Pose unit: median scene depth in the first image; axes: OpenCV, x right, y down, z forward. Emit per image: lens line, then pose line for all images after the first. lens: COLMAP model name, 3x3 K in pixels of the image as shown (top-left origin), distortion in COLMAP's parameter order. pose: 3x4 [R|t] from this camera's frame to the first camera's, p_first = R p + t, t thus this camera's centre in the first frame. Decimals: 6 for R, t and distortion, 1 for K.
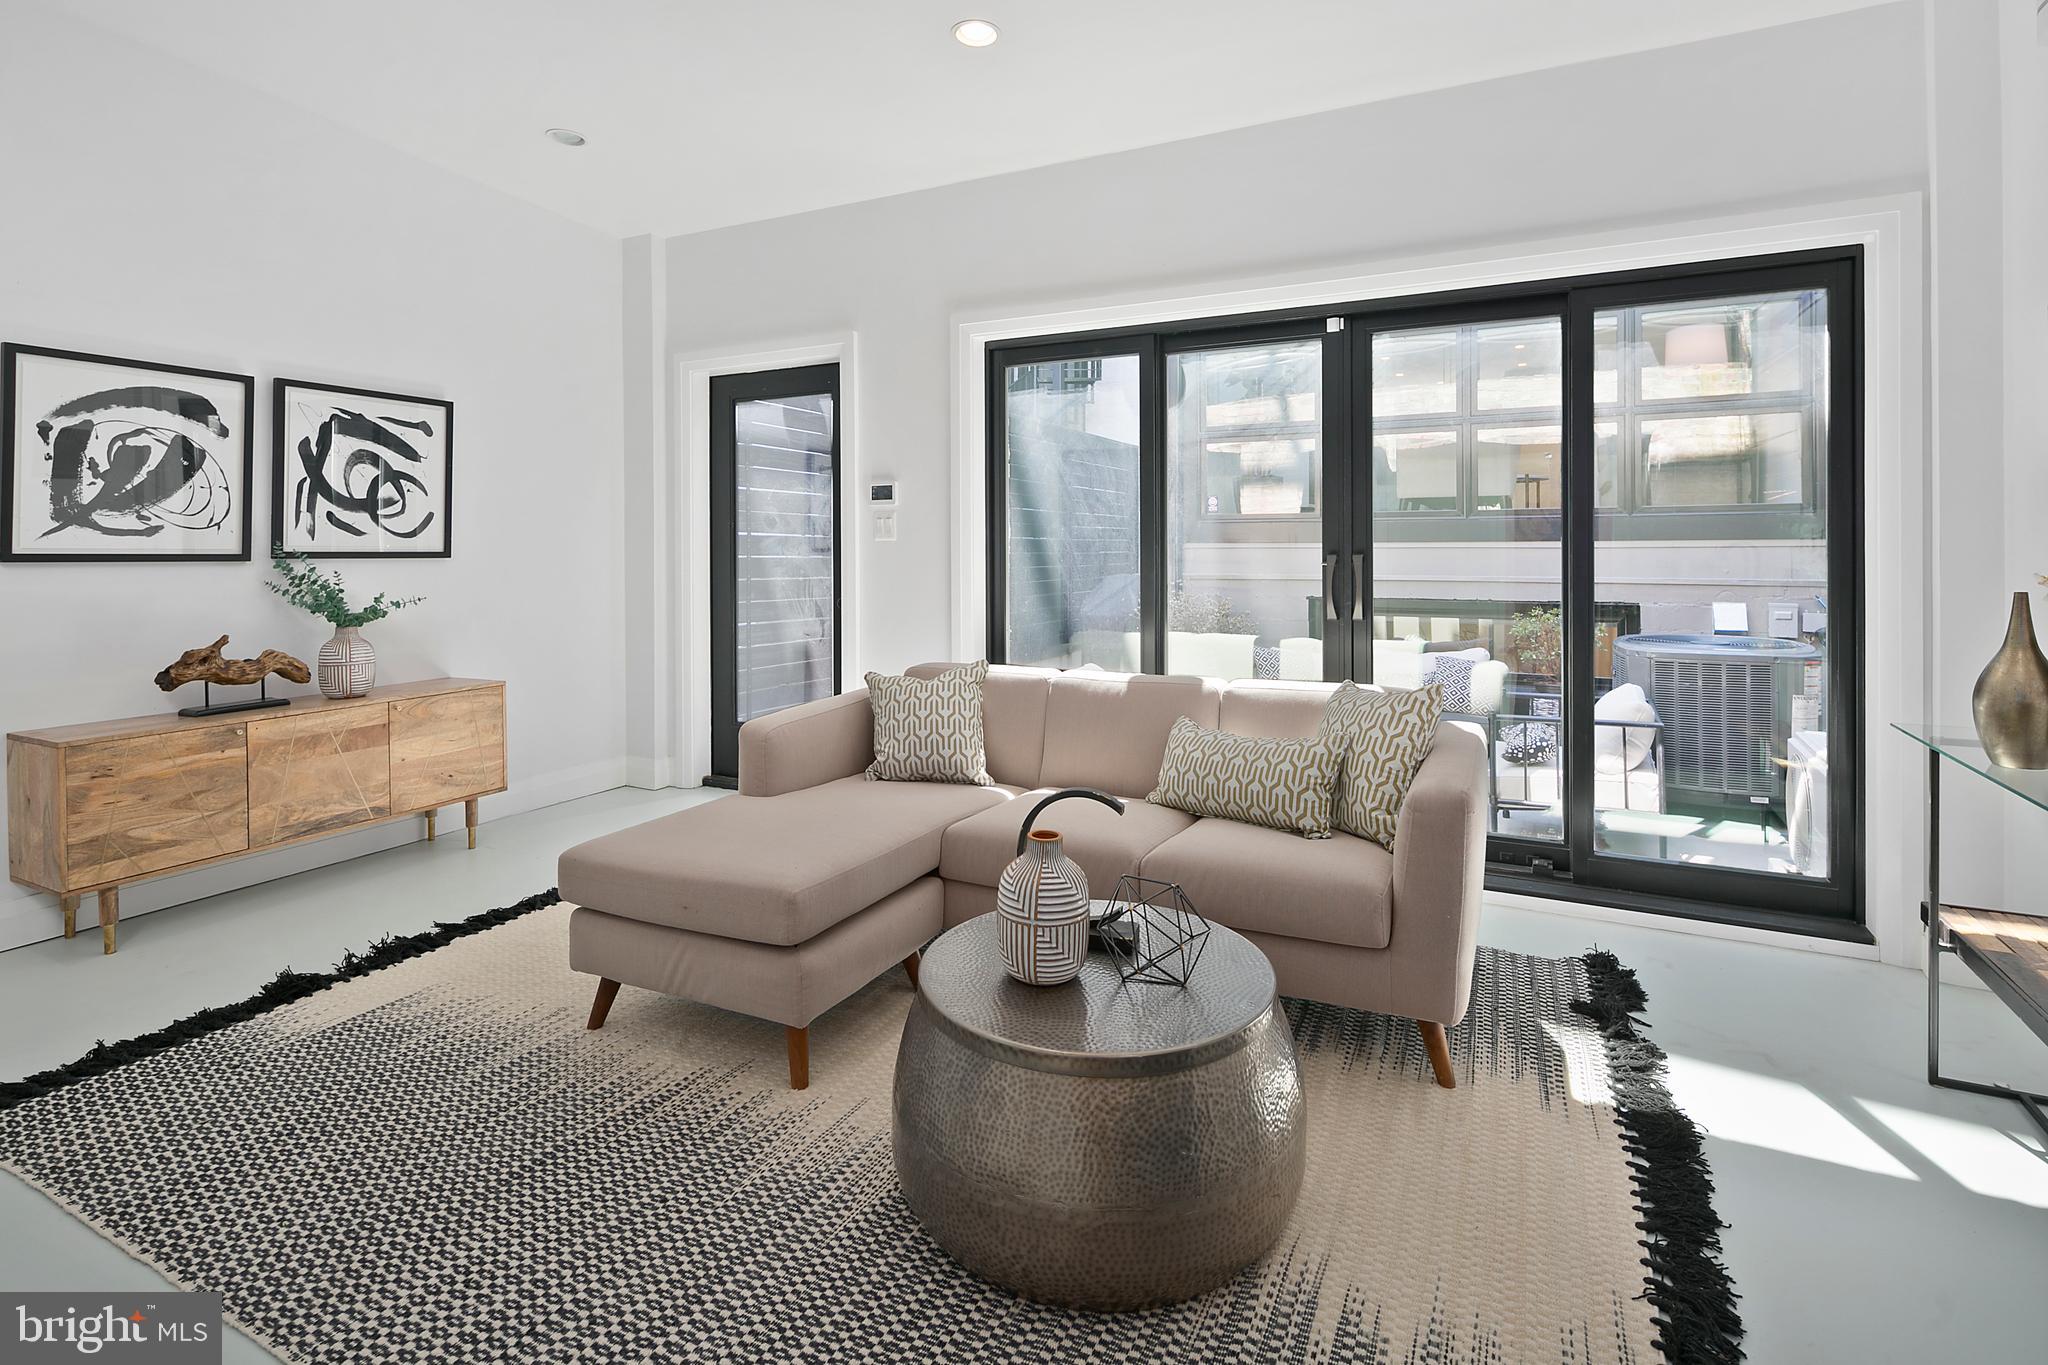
lens RADIAL K [[989.4, 0, 1024.0], [0, 989.4, 682.5], [0, 0, 1]] dist [-0.000209, -0.000132]
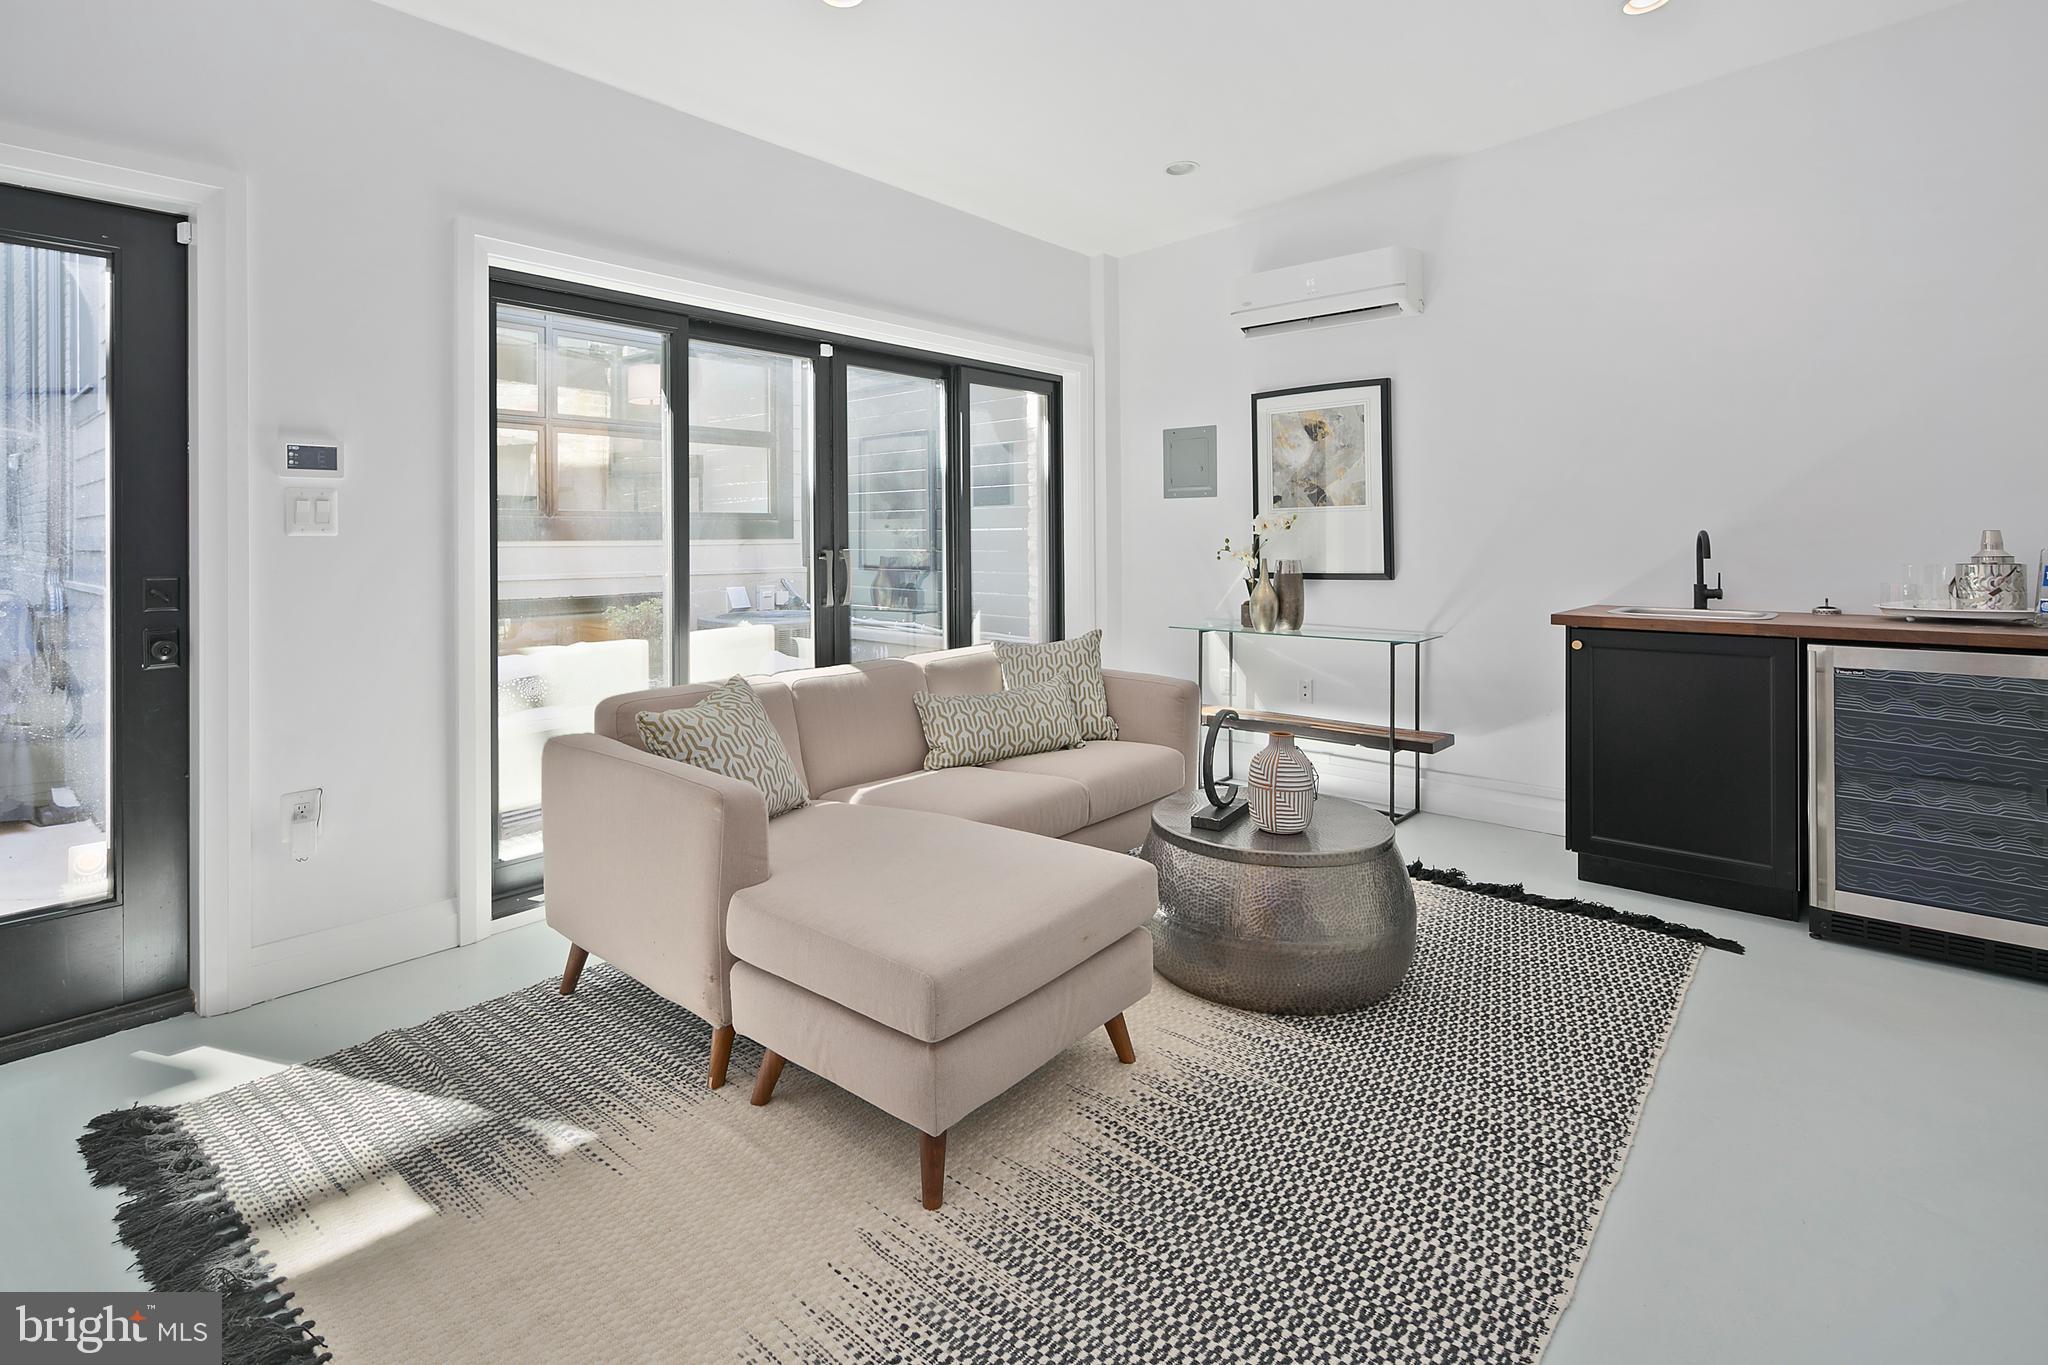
lens RADIAL K [[994.0, 0, 1024.0], [0, 994.0, 682.5], [0, 0, 1]] dist [-0.000445, -0.000184]
pose [[0.232107, -0.132200, 0.963665, -0.799671], [0.147172, 0.984088, 0.099554, -0.062998], [-0.961492, 0.118718, 0.247869, 0.539961]]
